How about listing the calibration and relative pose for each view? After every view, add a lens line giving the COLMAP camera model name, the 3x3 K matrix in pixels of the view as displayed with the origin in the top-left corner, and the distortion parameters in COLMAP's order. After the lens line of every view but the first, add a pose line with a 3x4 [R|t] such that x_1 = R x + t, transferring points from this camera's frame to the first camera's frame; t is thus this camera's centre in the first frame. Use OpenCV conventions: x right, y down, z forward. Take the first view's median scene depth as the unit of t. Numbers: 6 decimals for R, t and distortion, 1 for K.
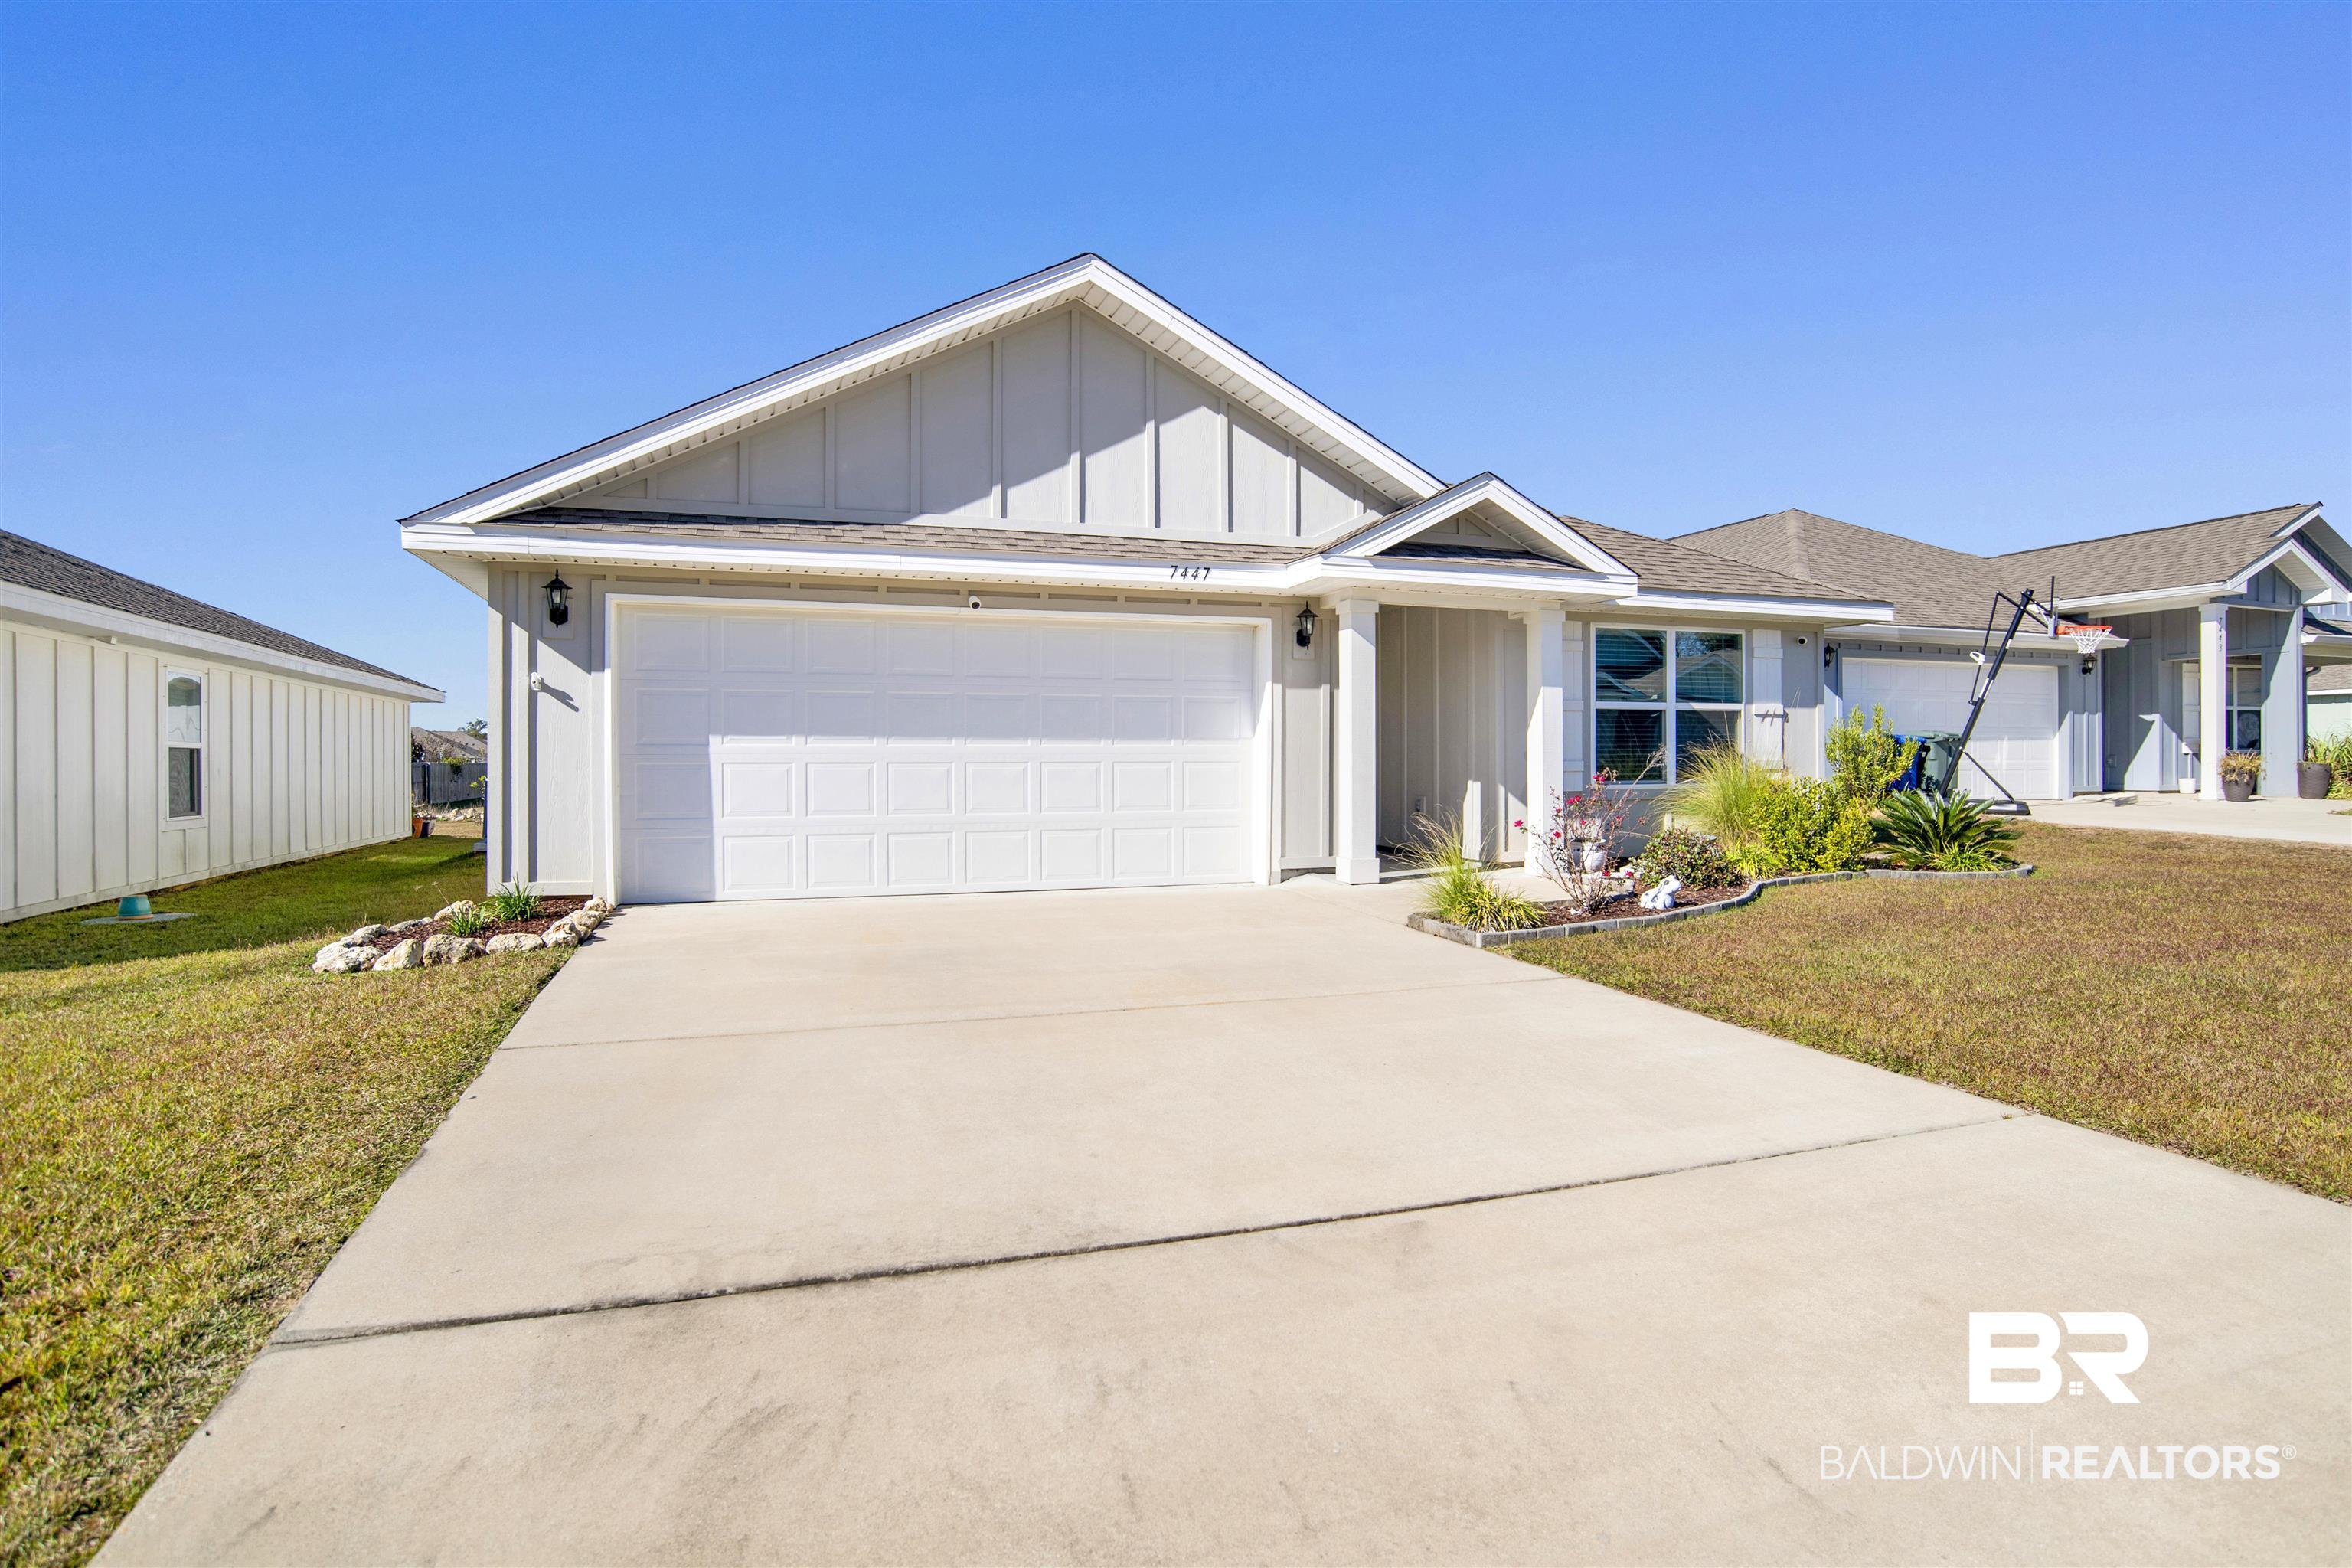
lens RADIAL K [[1273.5, 0, 1176.4], [0, 1273.5, 777.7], [0, 0, 1]] dist [-0.018561, 0.005599]
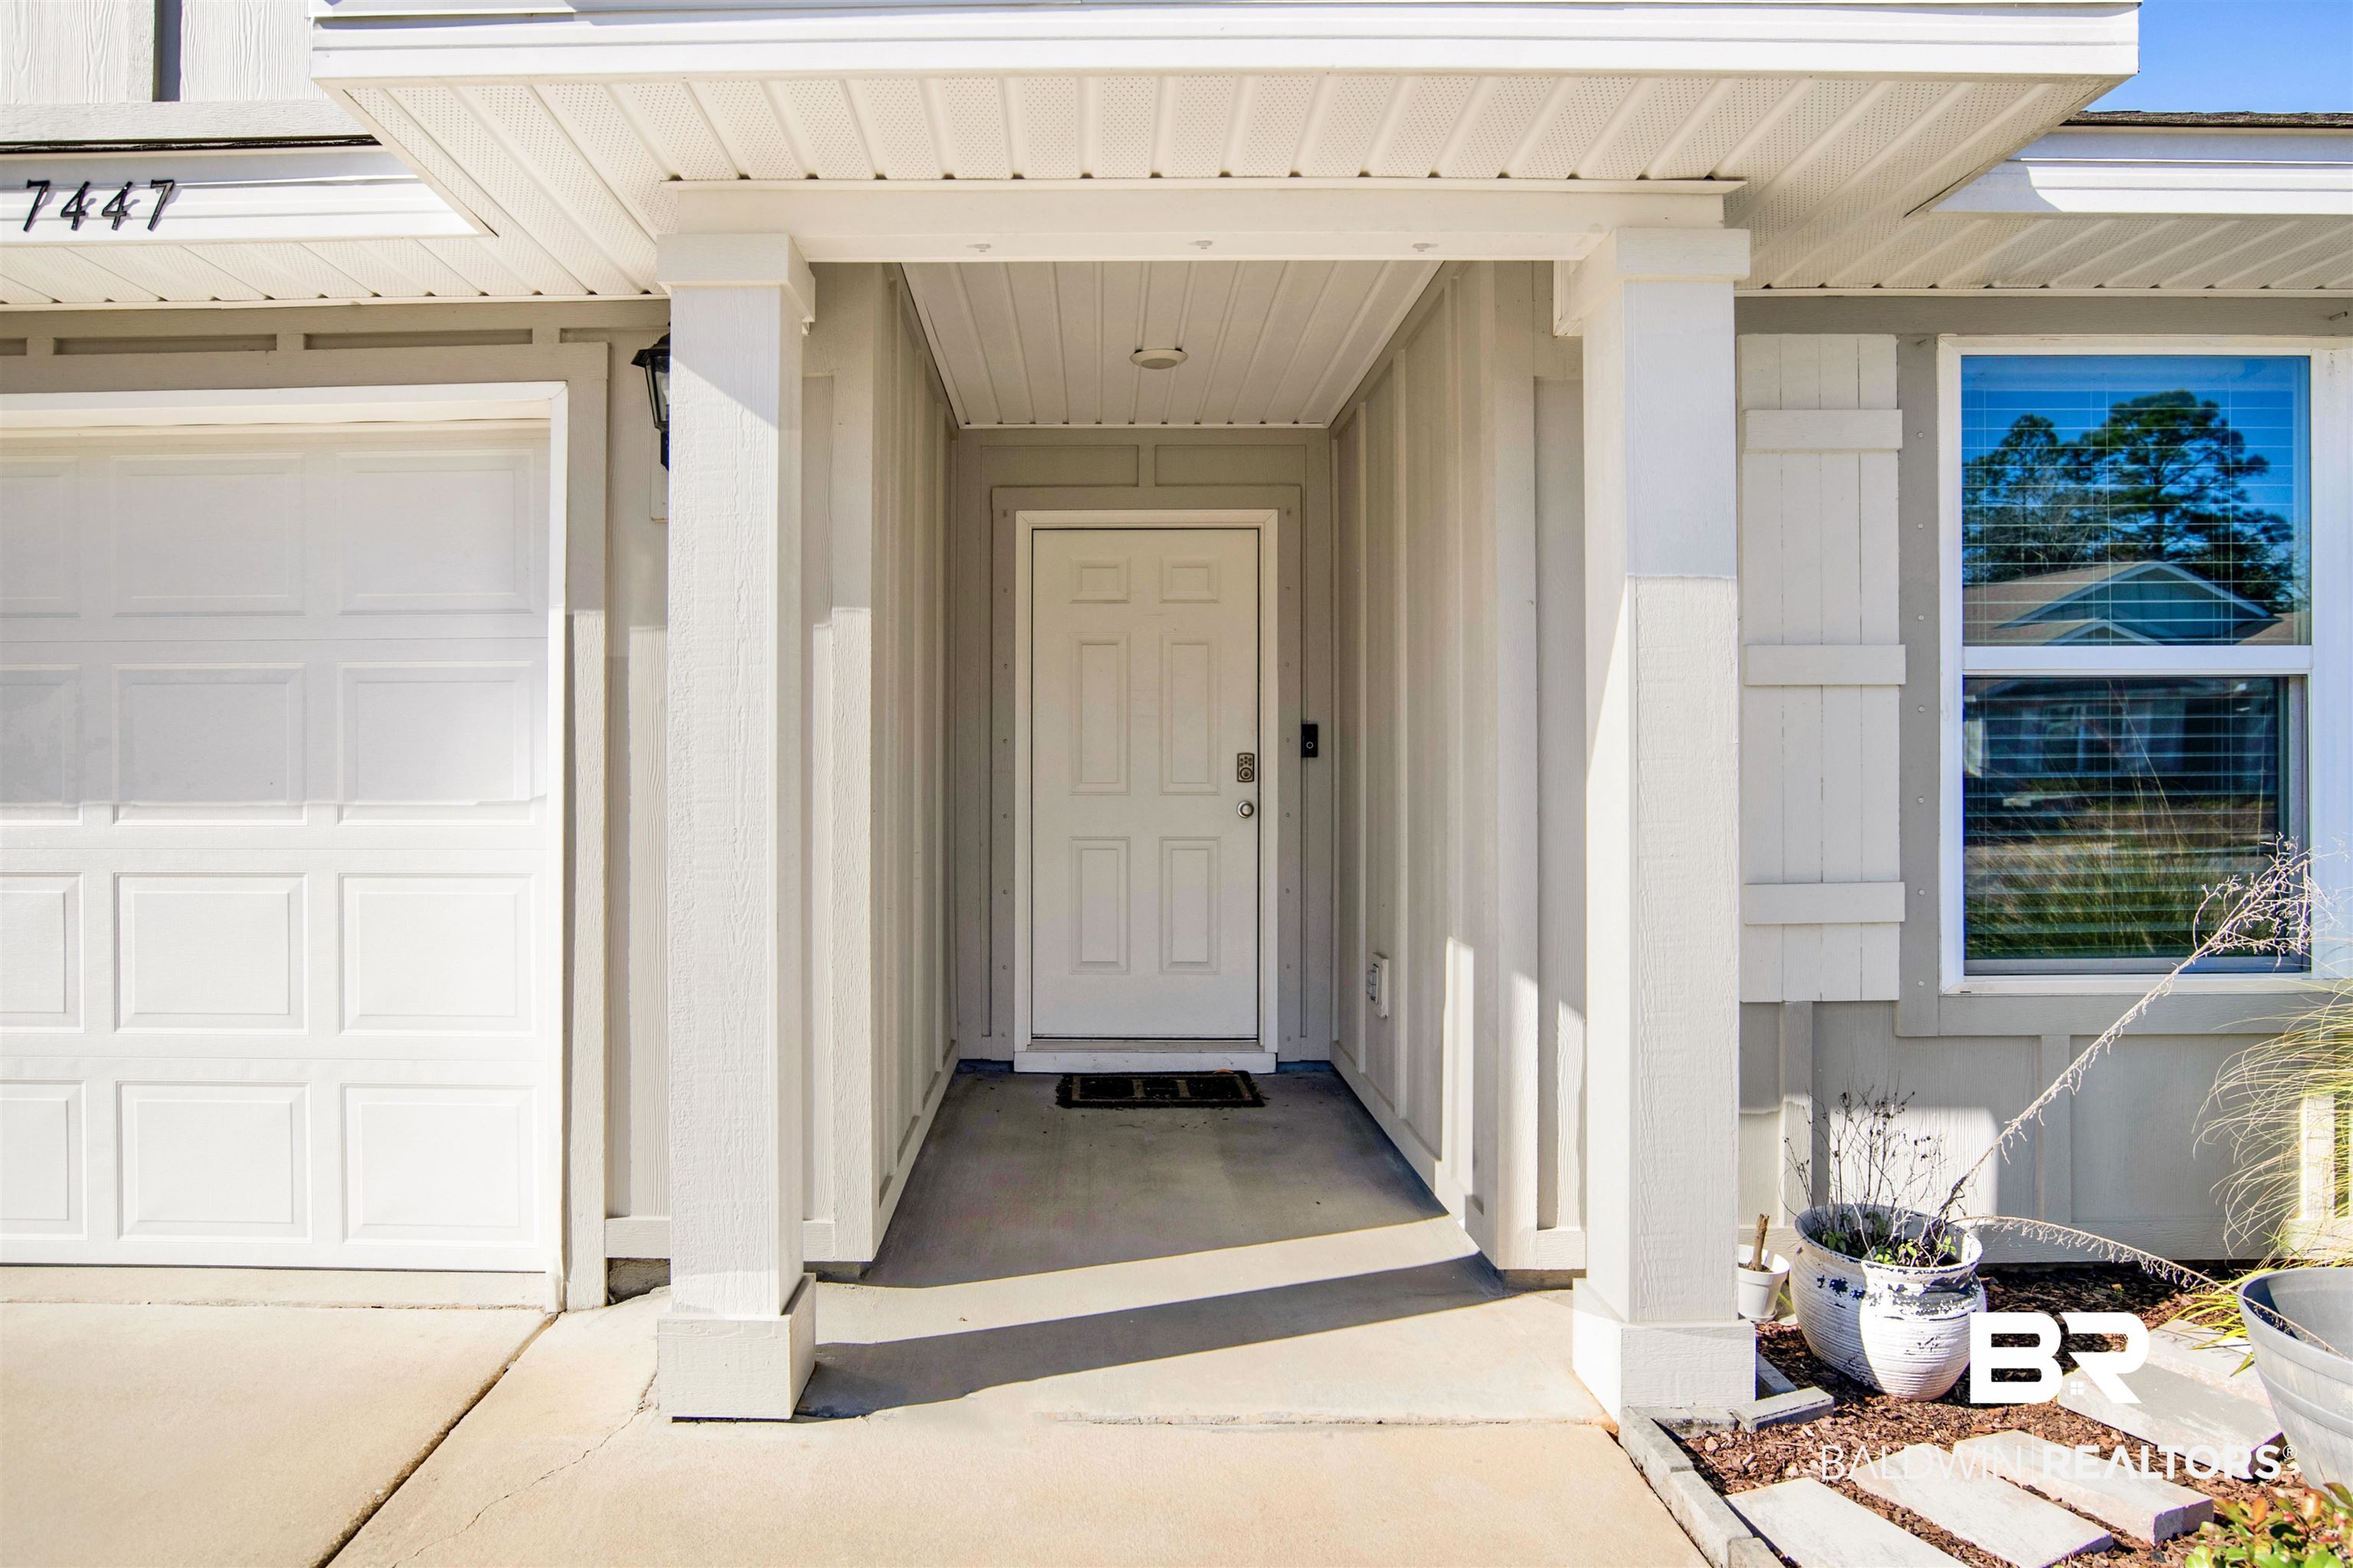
lens RADIAL K [[1274.1, 0, 1196.5], [0, 1274.1, 746.0], [0, 0, 1]] dist [-0.018561, 0.005599]
pose [[0.934494, -0.002221, -0.355971, 0.294225], [-0.002827, 0.999903, -0.013659, -0.038857], [0.355967, 0.013770, 0.934397, 0.757061]]
